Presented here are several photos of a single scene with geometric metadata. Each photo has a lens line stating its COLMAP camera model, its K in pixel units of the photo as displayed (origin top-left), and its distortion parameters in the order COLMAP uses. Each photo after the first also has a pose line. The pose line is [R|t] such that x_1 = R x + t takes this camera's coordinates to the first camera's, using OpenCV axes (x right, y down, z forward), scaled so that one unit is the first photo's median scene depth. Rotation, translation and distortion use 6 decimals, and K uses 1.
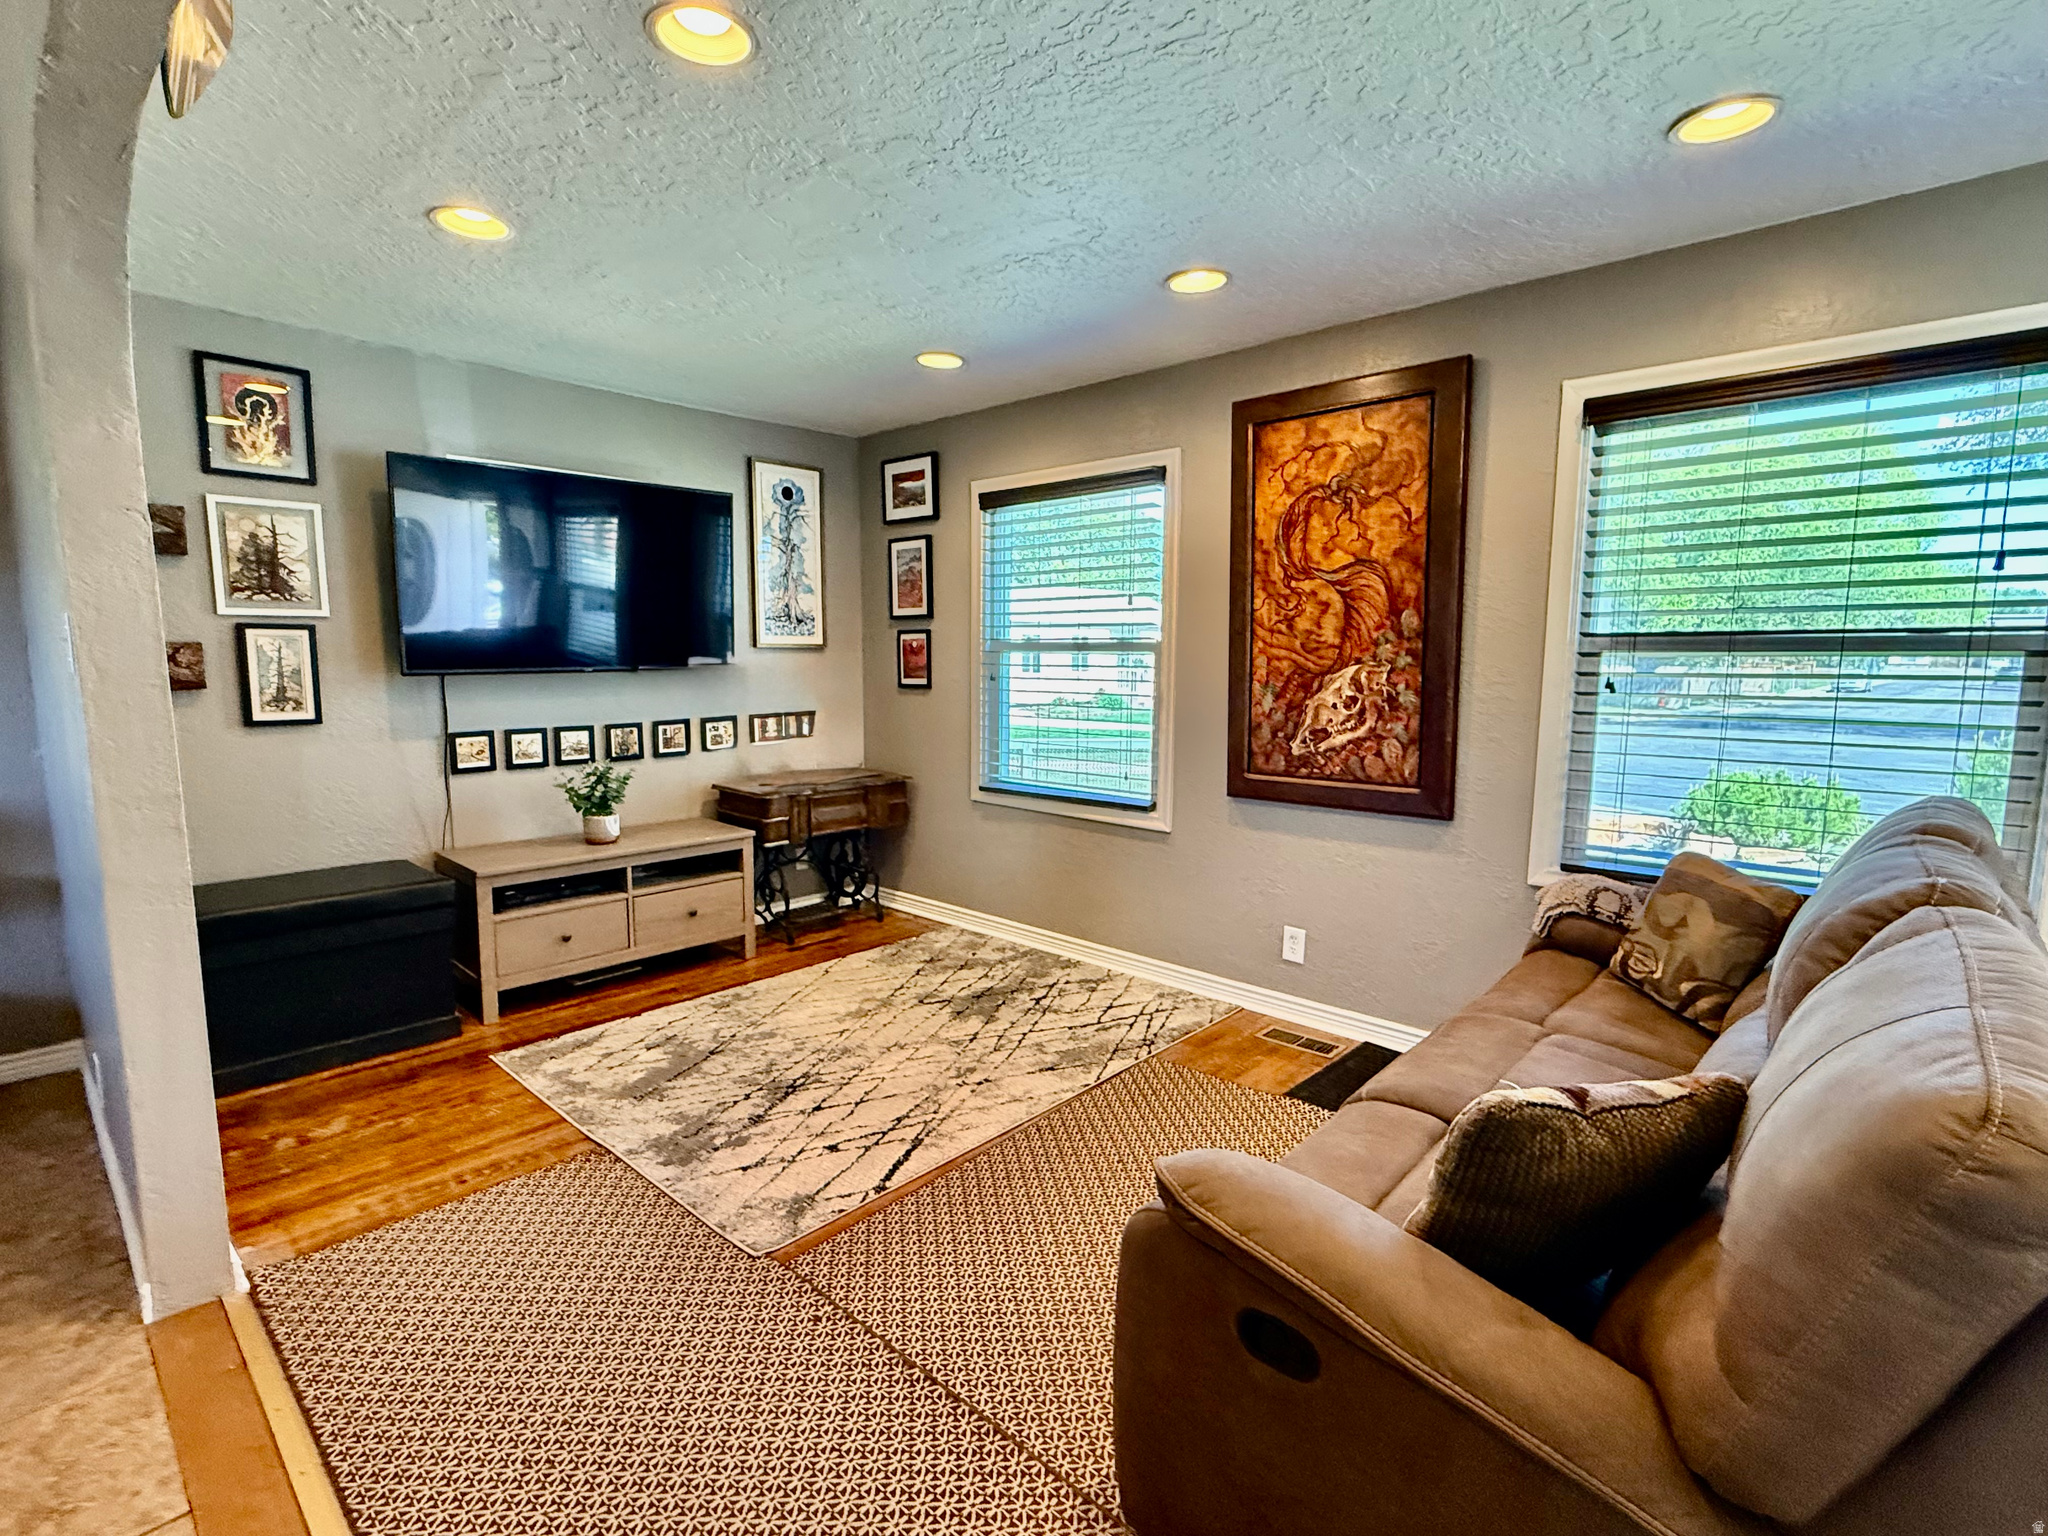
lens RADIAL K [[978.8, 0, 1019.6], [0, 978.8, 771.2], [0, 0, 1]] dist [0.003041, 0.000034]
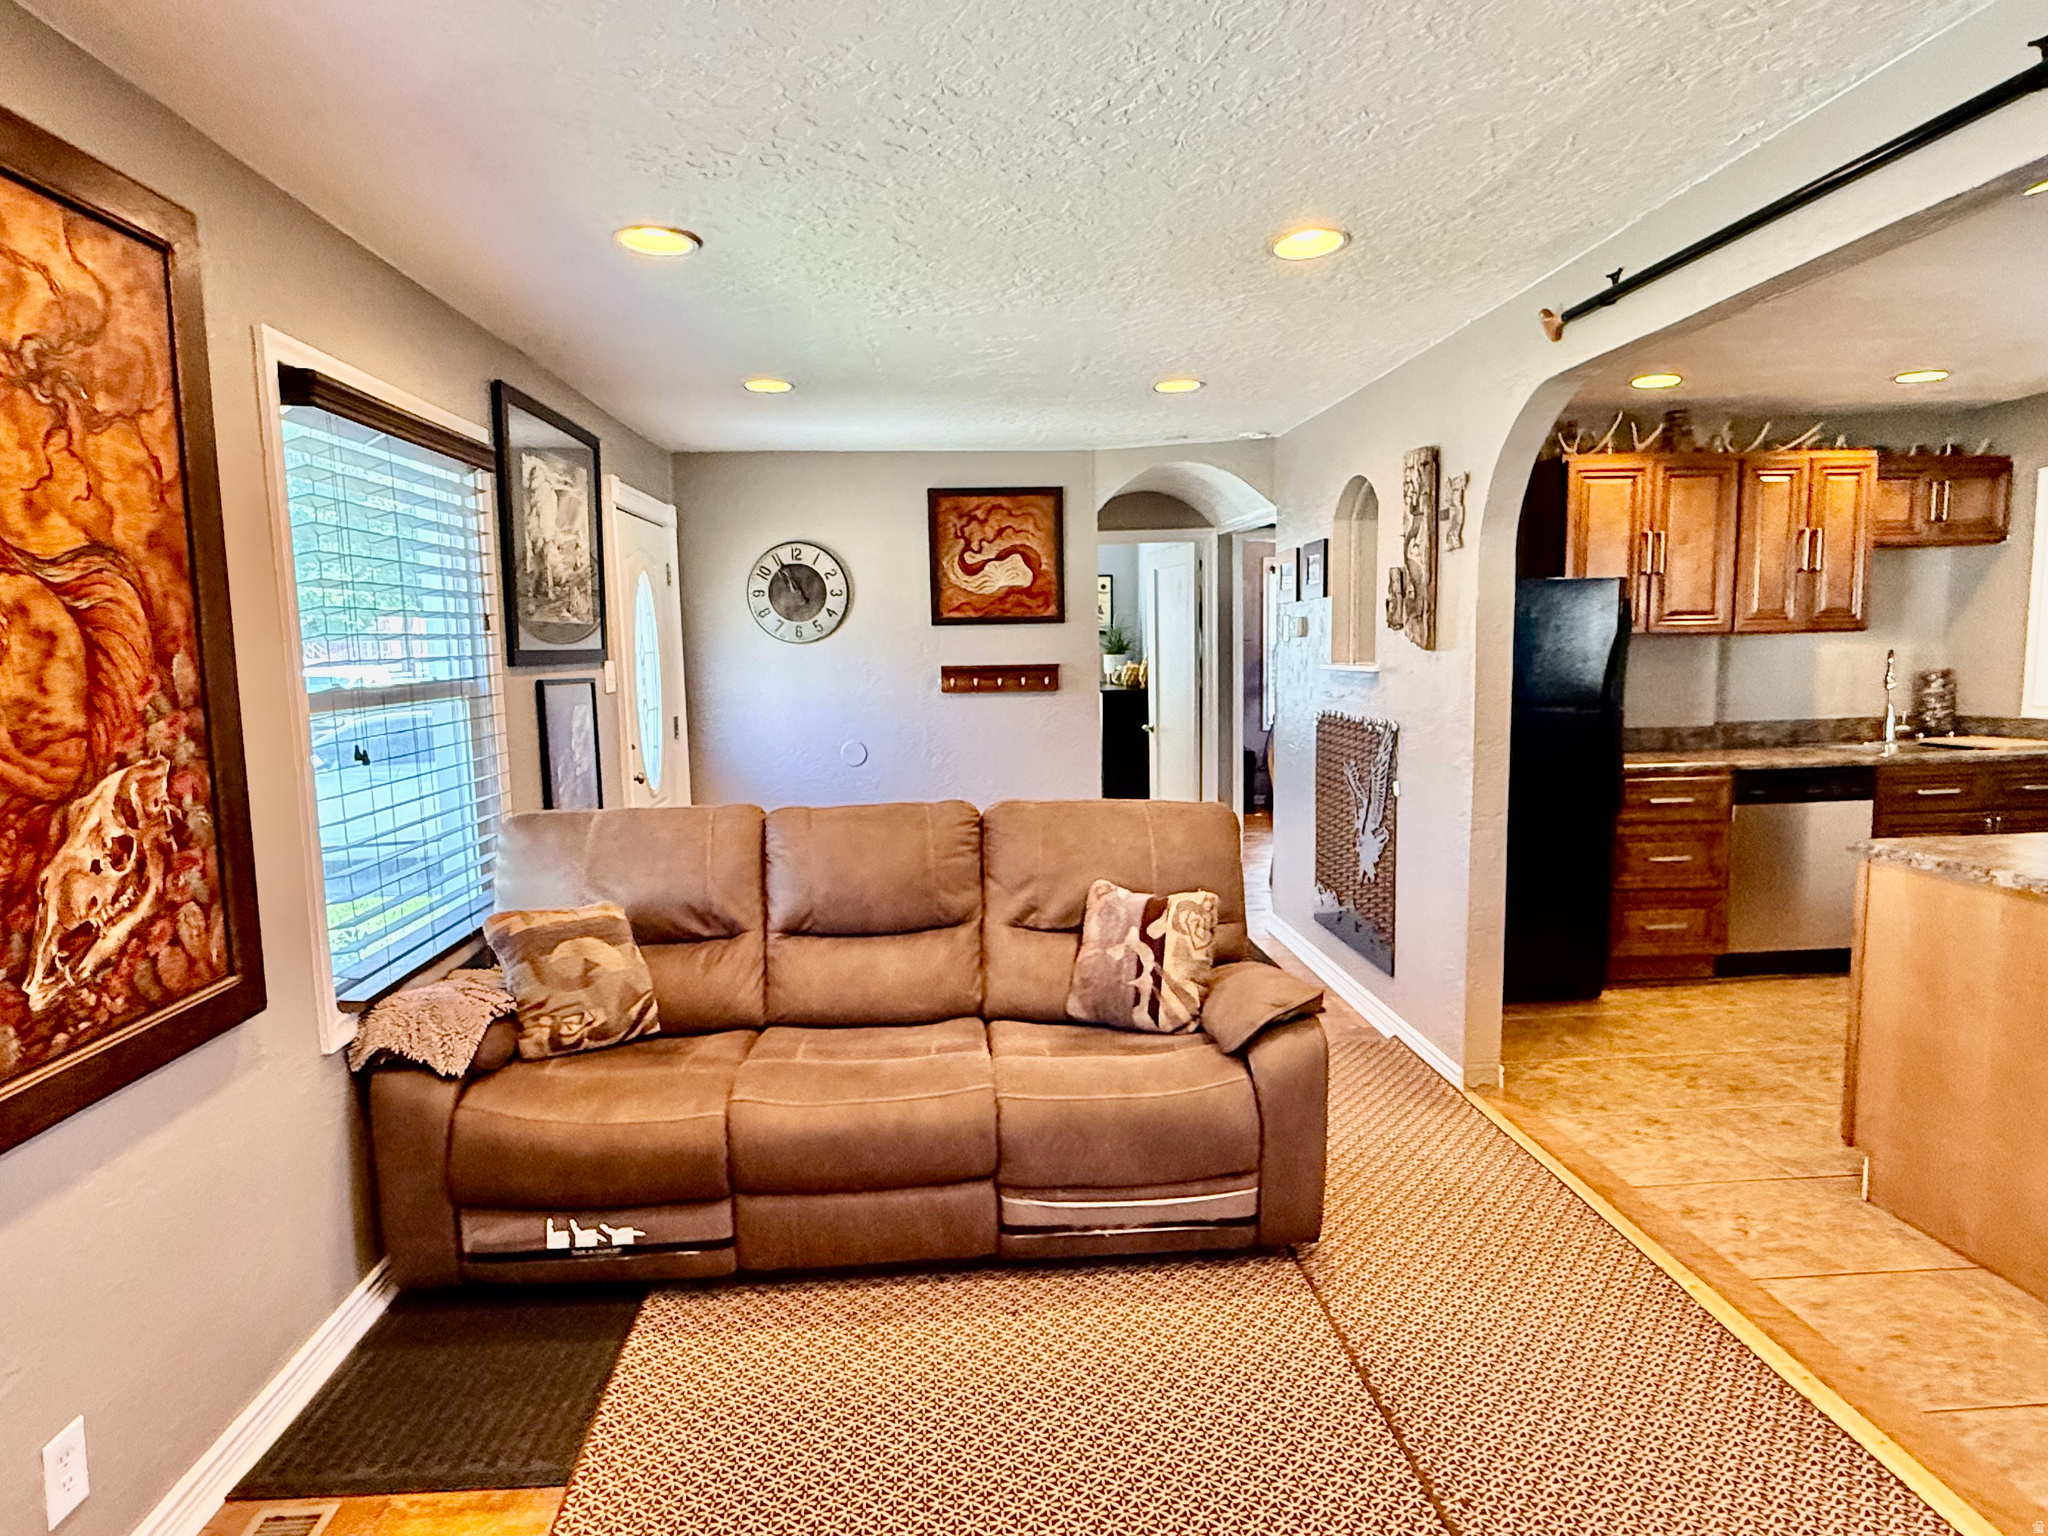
lens RADIAL K [[1174.8, 0, 1014.2], [0, 1174.8, 773.7], [0, 0, 1]] dist [-0.001943, 0.002039]
pose [[-0.727477, -0.065408, 0.683008, -0.333912], [0.099948, 0.974726, 0.199799, -0.170209], [-0.678814, 0.213614, -0.702553, 1.071256]]
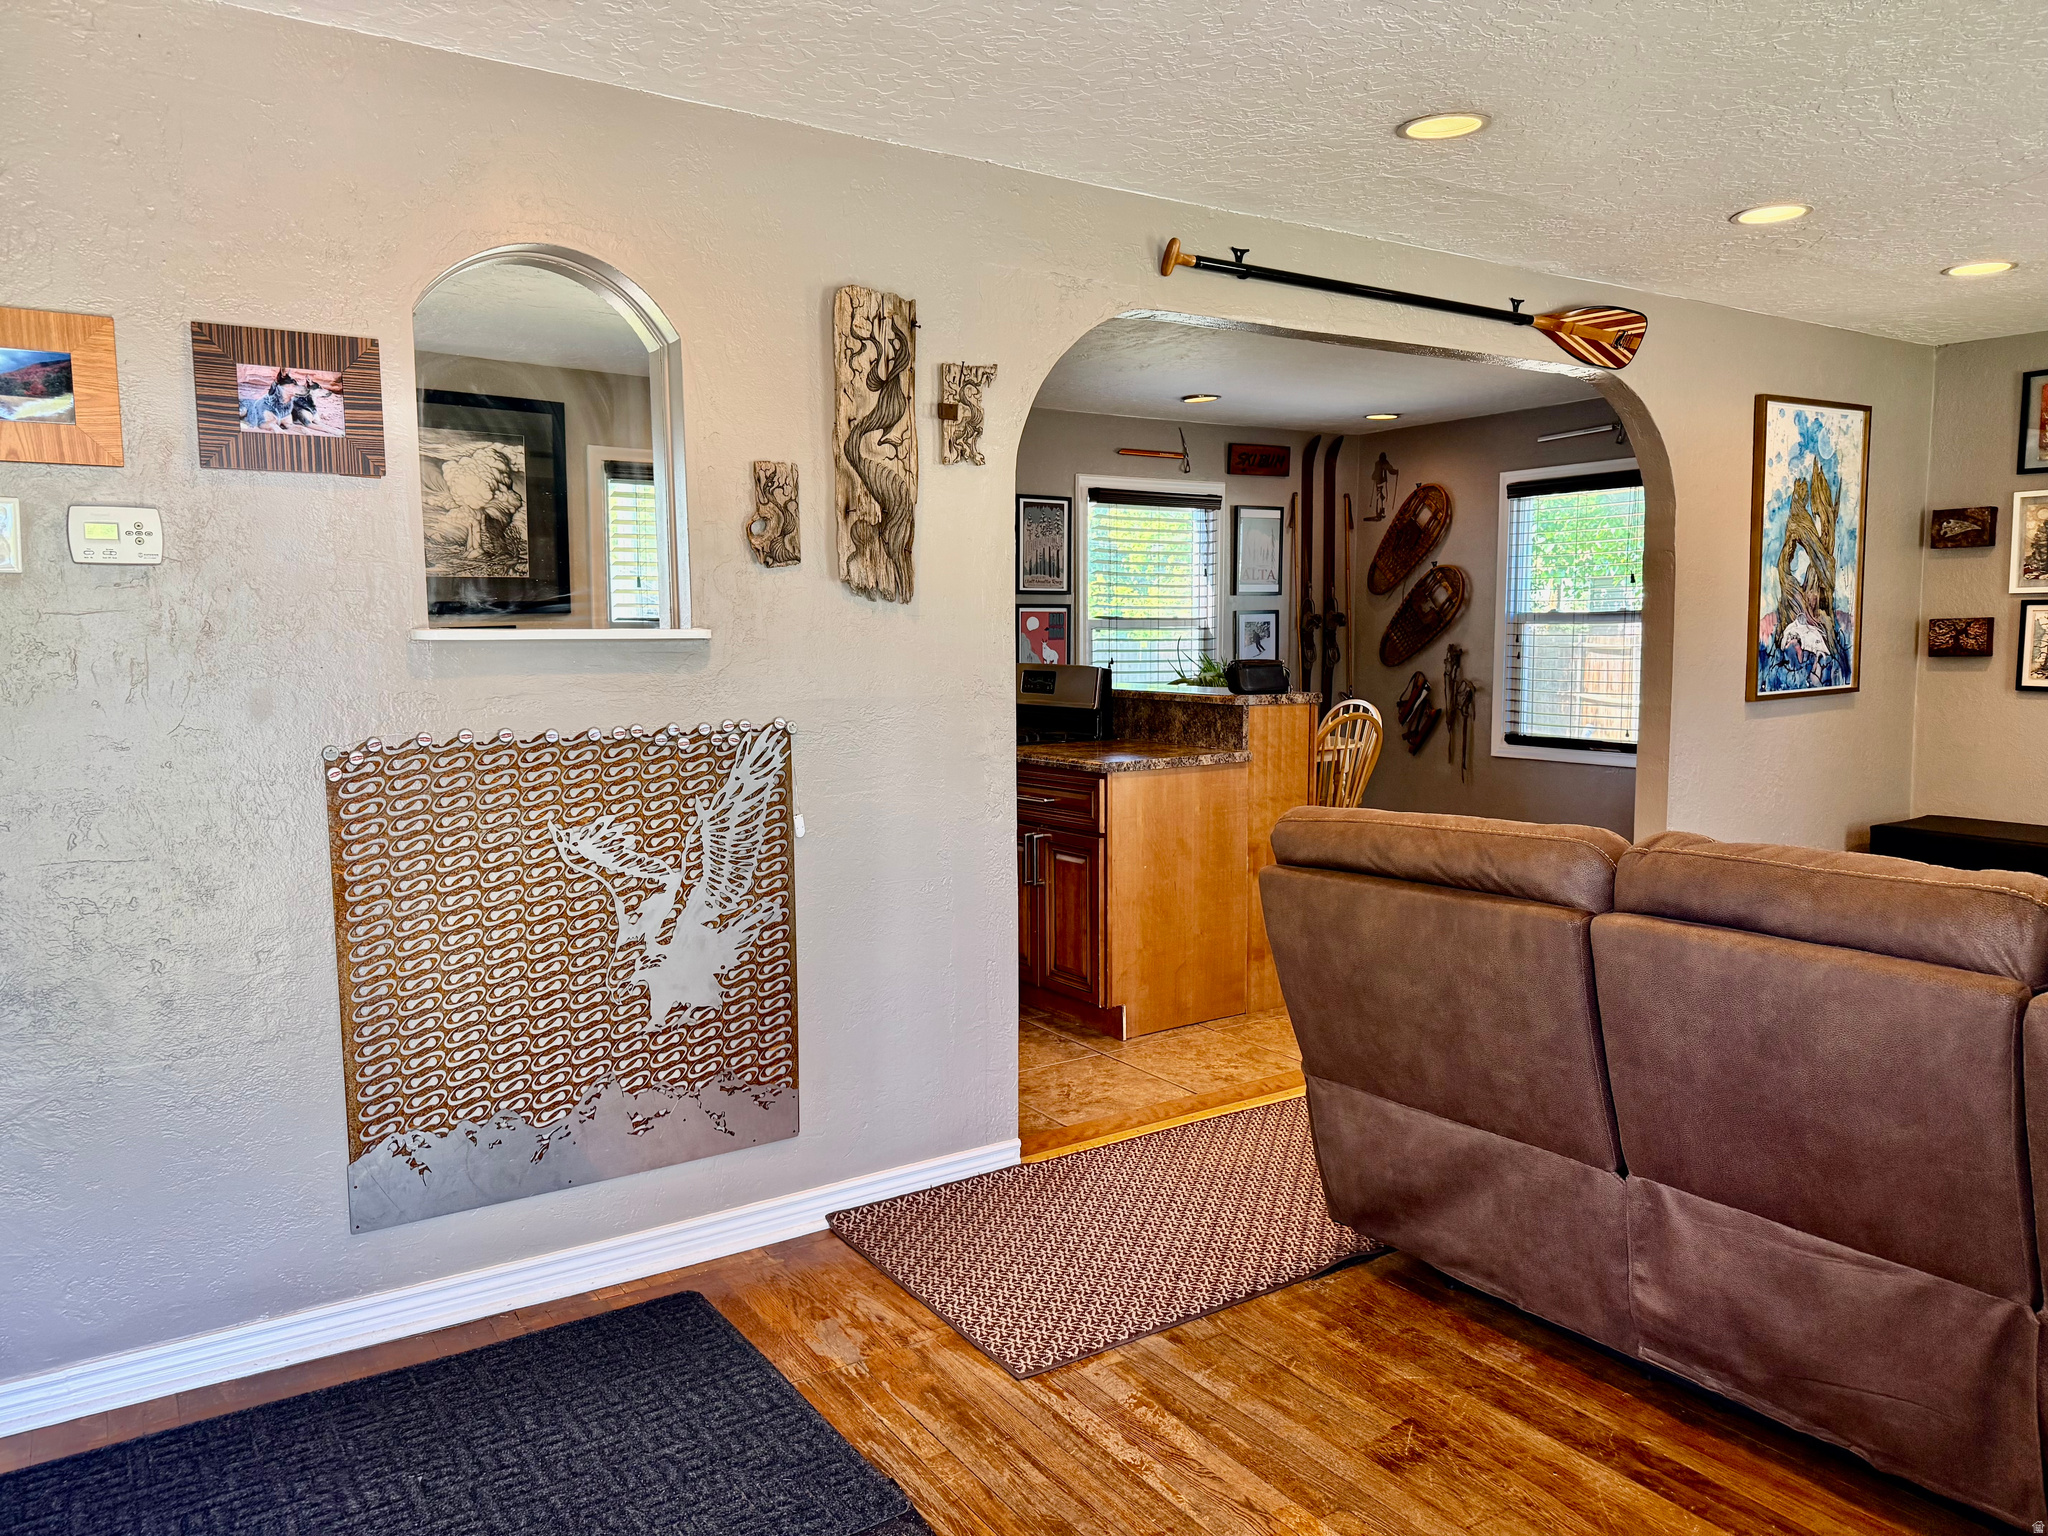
lens RADIAL K [[1418.8, 0, 1030.0], [0, 1418.8, 777.6], [0, 0, 1]] dist [0.123523, -0.182948]
pose [[-0.229091, 0.099315, -0.968325, 1.101647], [-0.111415, 0.985568, 0.127442, -0.031166], [0.967008, 0.137082, -0.214720, 0.257849]]
